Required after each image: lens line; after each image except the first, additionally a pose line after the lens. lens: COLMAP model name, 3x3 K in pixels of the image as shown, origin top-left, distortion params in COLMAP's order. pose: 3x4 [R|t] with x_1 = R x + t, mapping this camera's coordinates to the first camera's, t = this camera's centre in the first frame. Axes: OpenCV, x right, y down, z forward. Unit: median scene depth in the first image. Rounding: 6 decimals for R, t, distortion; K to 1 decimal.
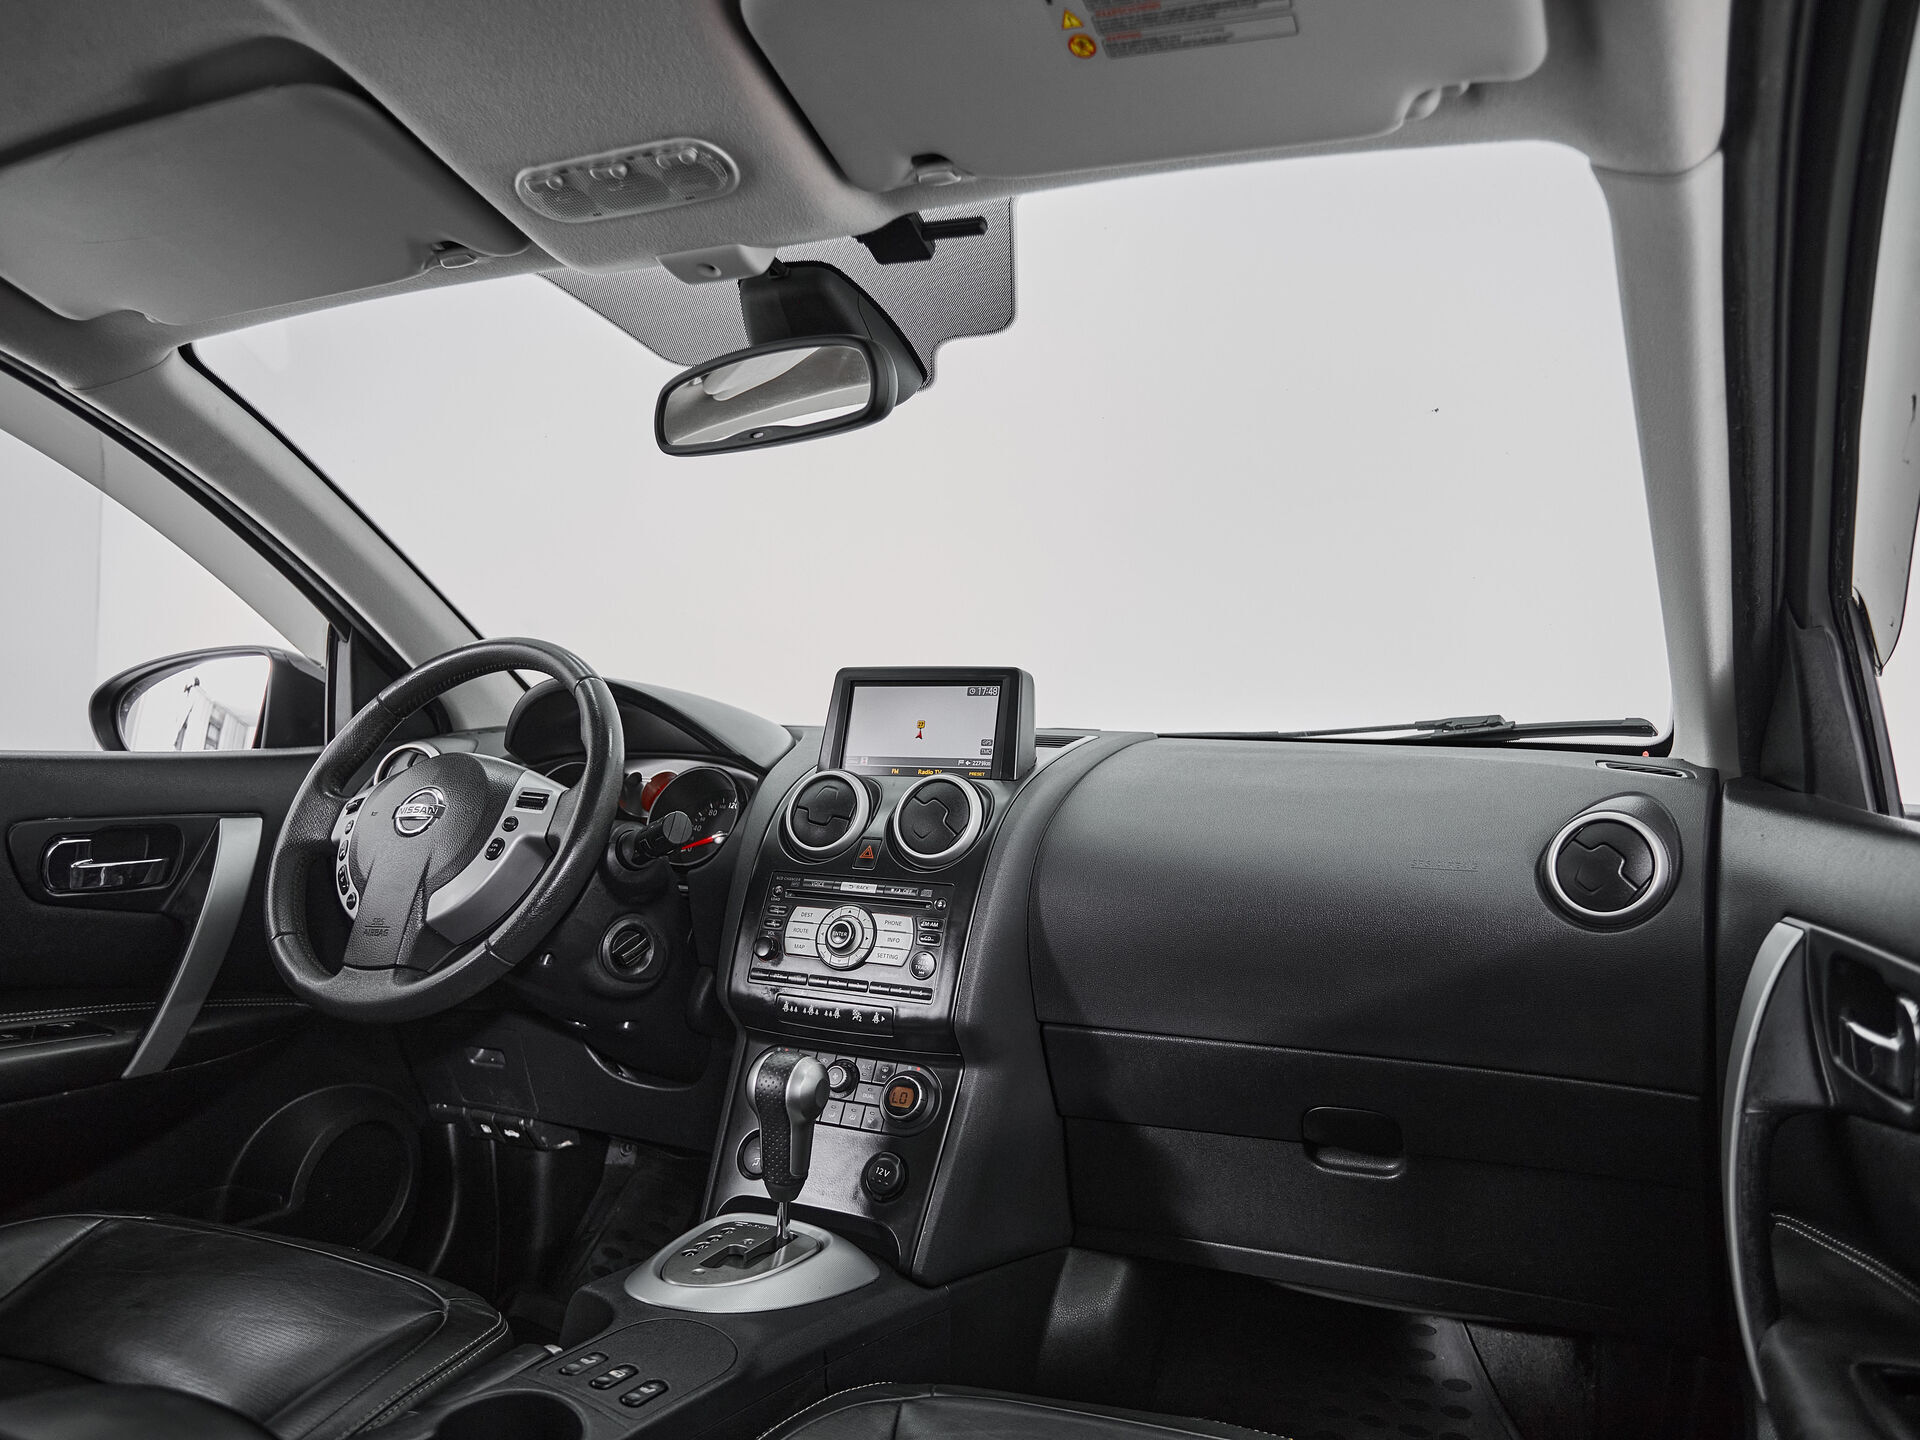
lens RADIAL K [[1247.9, 0, 1027.4], [0, 1247.9, 721.1], [0, 0, 1]] dist [-0.054640, 0.002648]
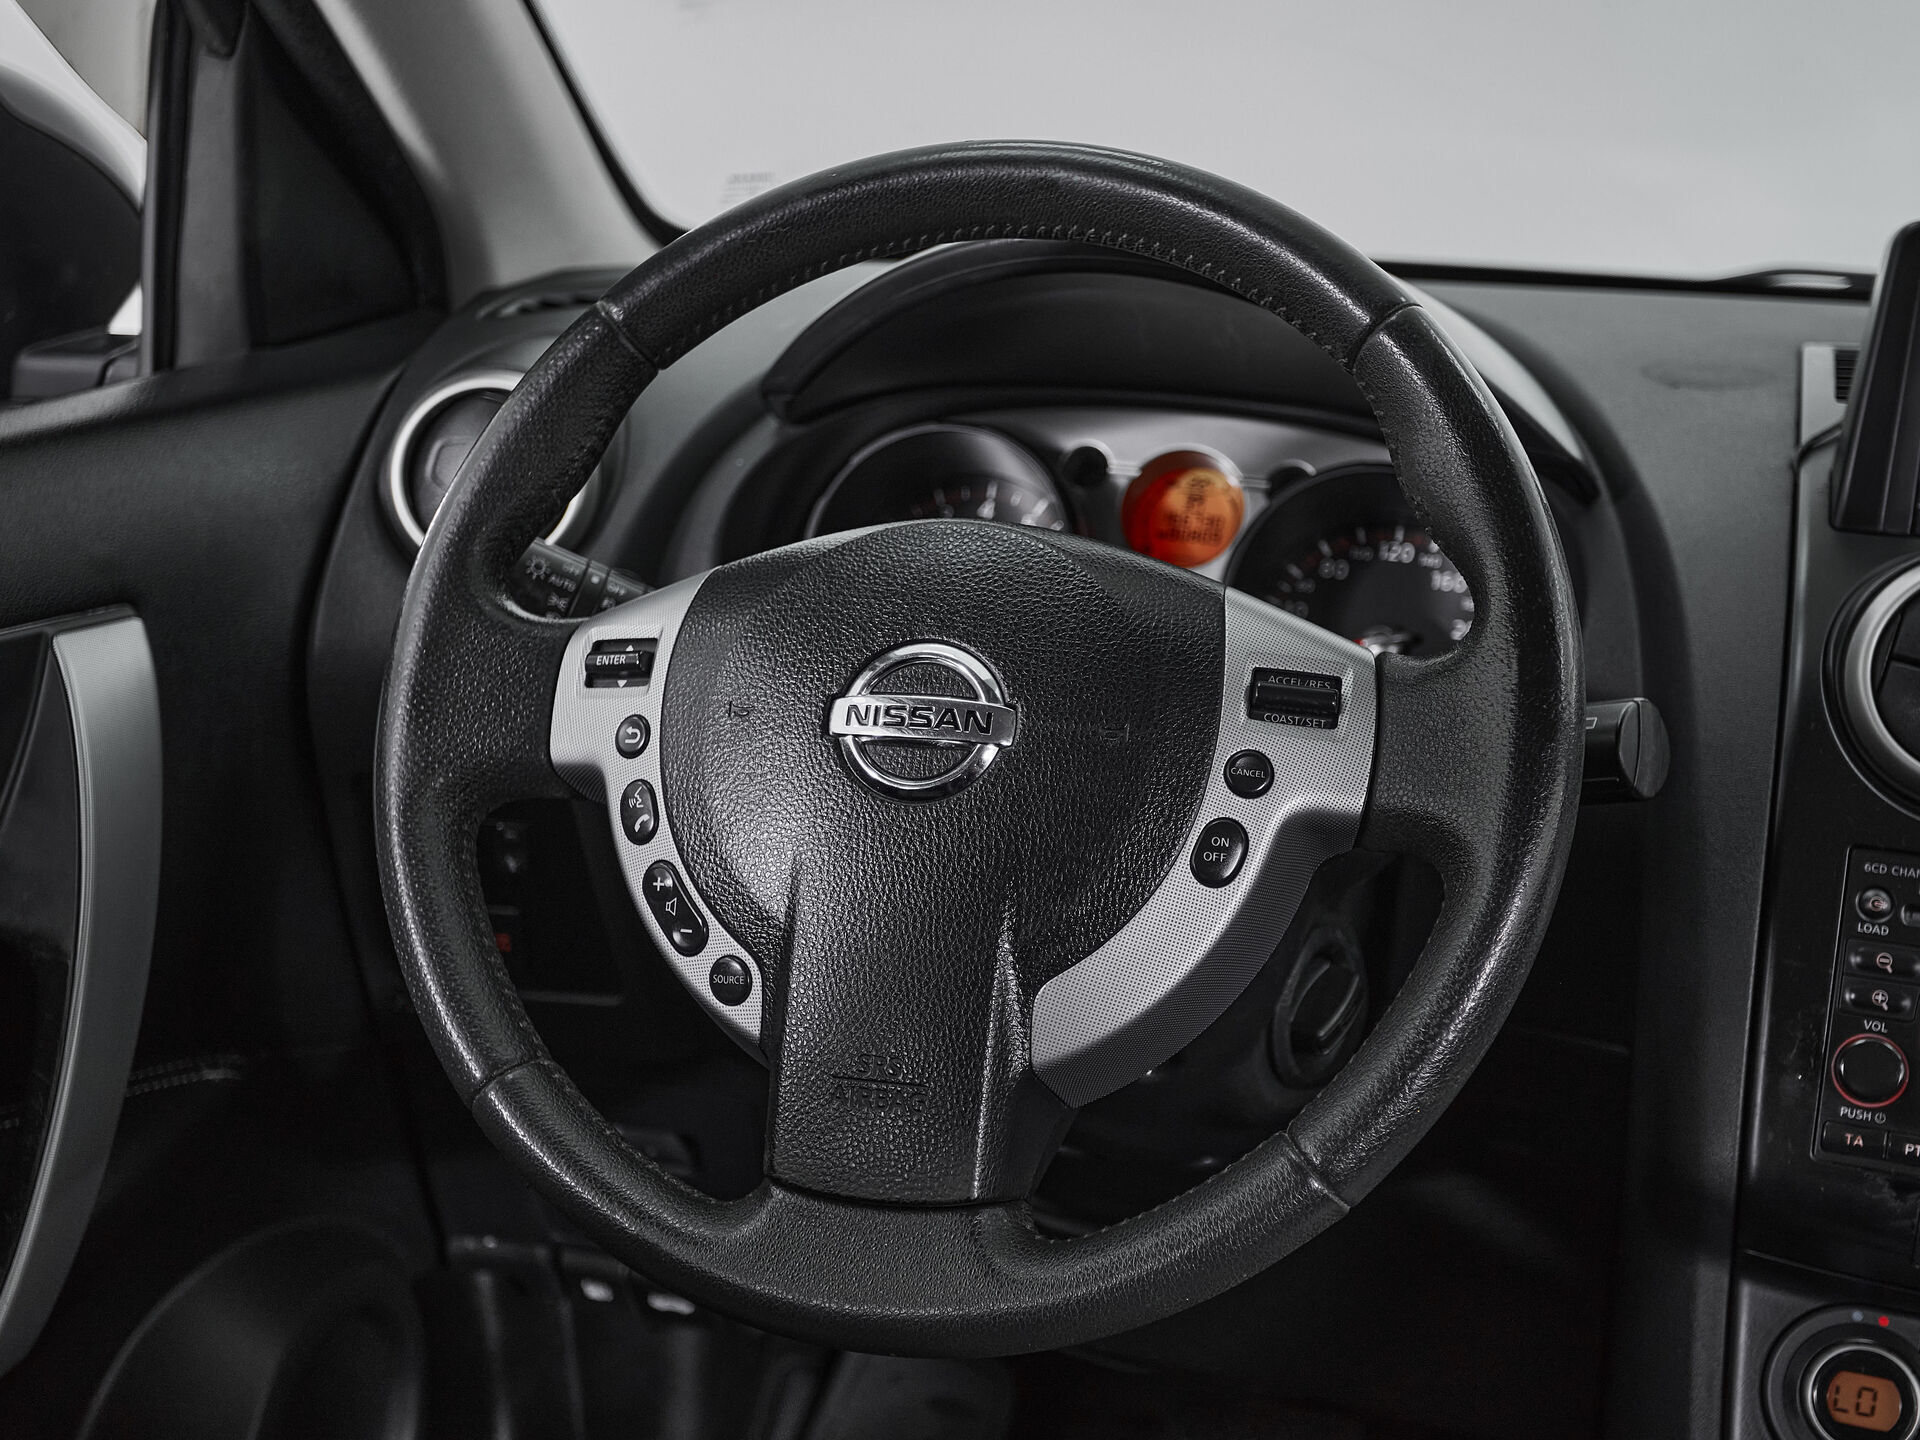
lens RADIAL K [[2534.1, 0, 943.2], [0, 2534.1, 755.4], [0, 0, 1]] dist [0.011646, 0.172658]
pose [[0.997195, -0.002204, 0.074817, -0.536159], [-0.020083, 0.955038, 0.295803, -0.119529], [-0.072104, -0.296475, 0.952315, 0.340138]]
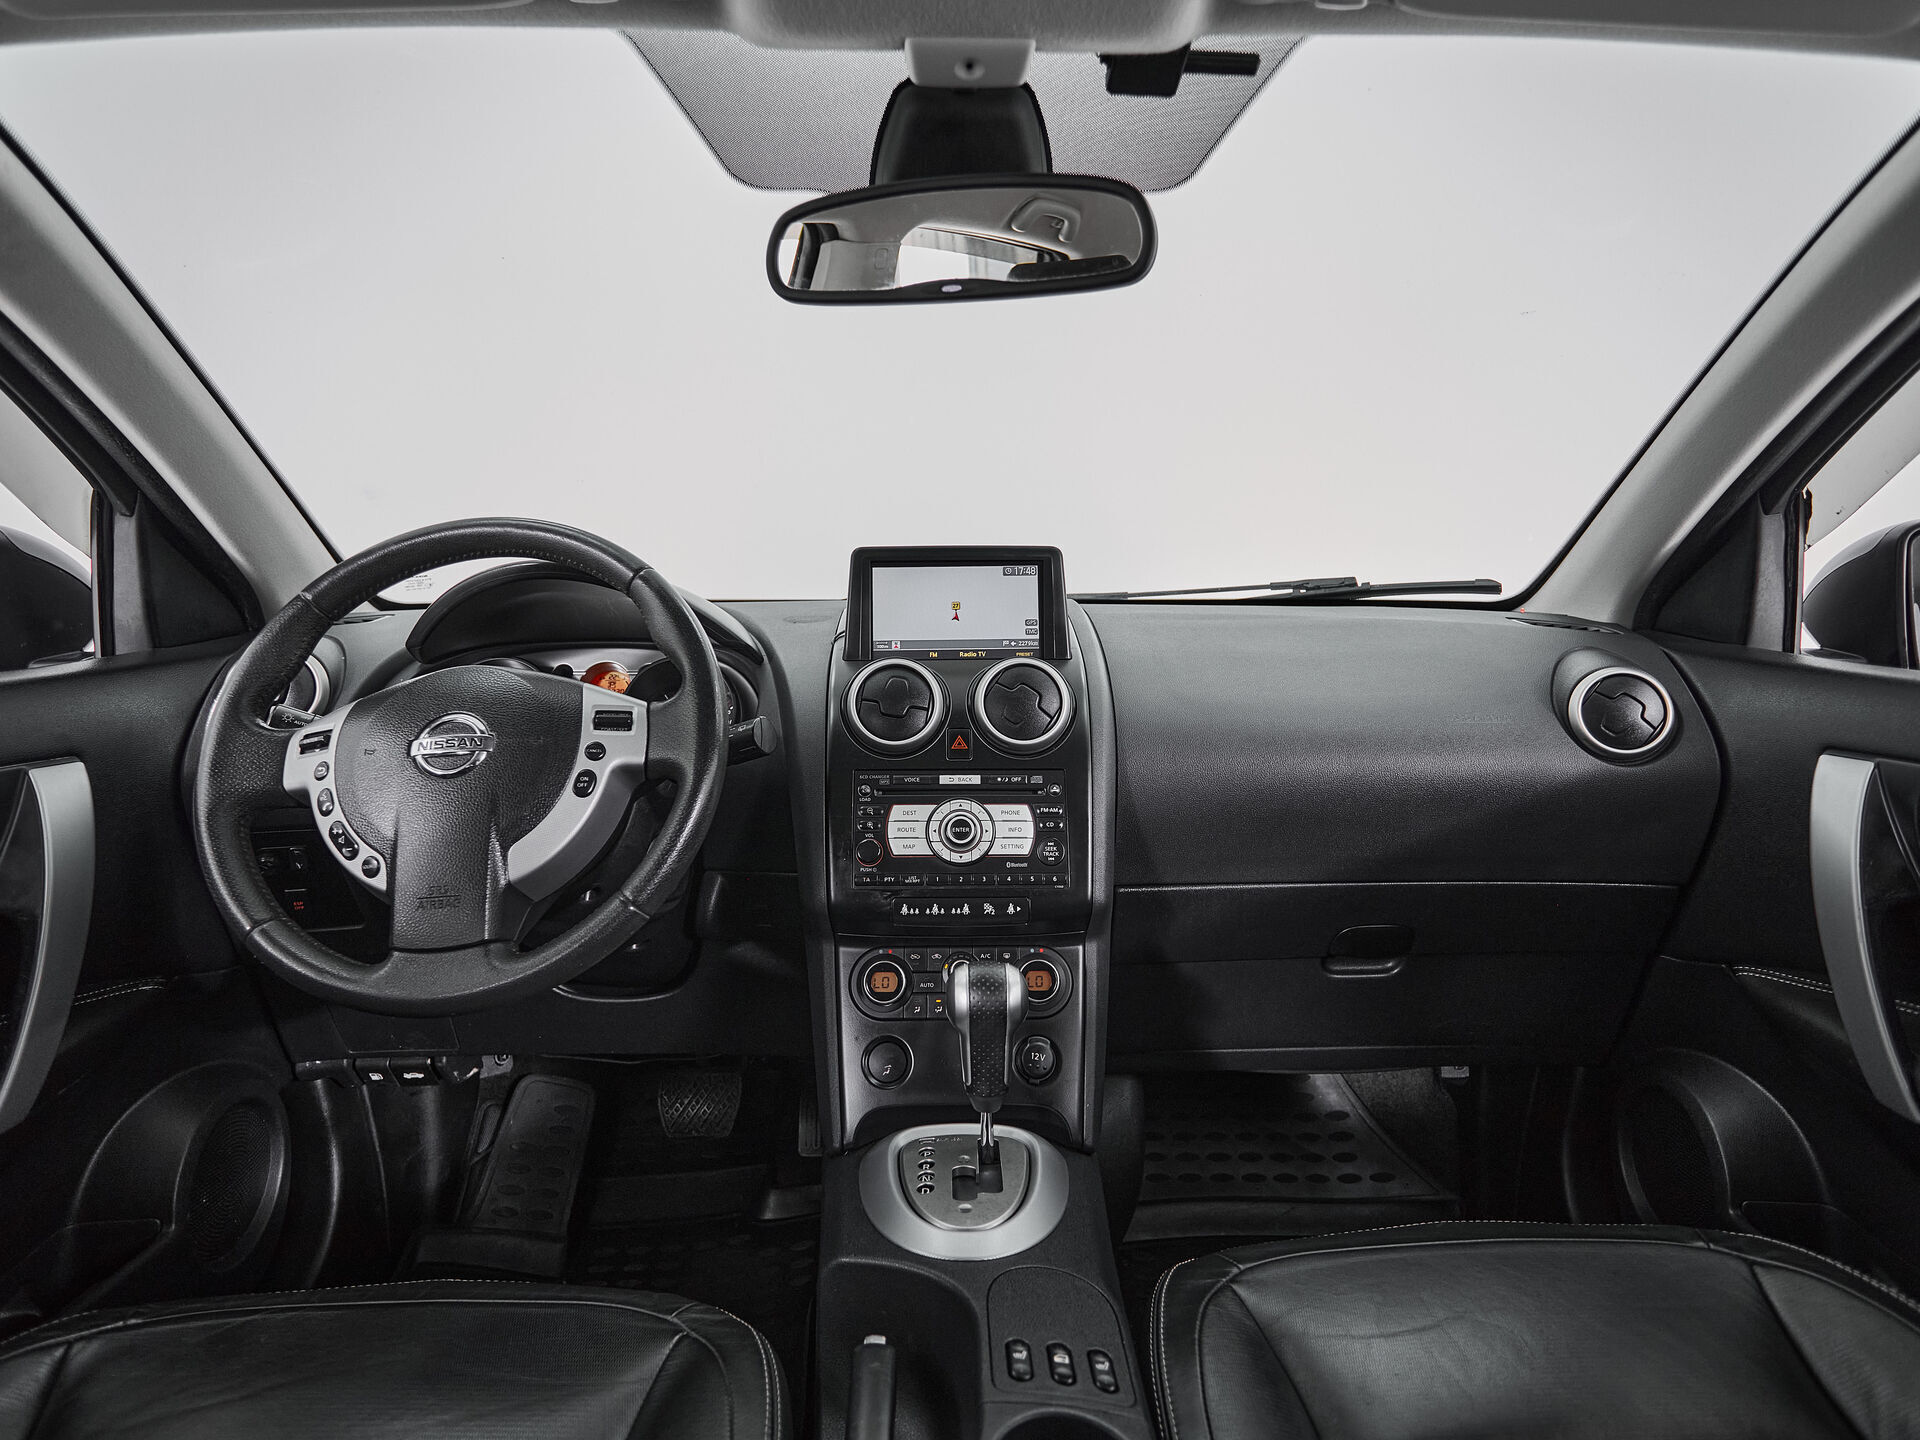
lens RADIAL K [[1051.4, 0, 960.0], [0, 1051.4, 720.0], [0, 0, 1]] dist [-0.002523, -0.000339]
pose [[0.918846, -0.078529, 0.386724, -0.450696], [0.018438, 0.987473, 0.156710, -0.042040], [-0.394186, -0.136862, 0.908783, 0.255551]]
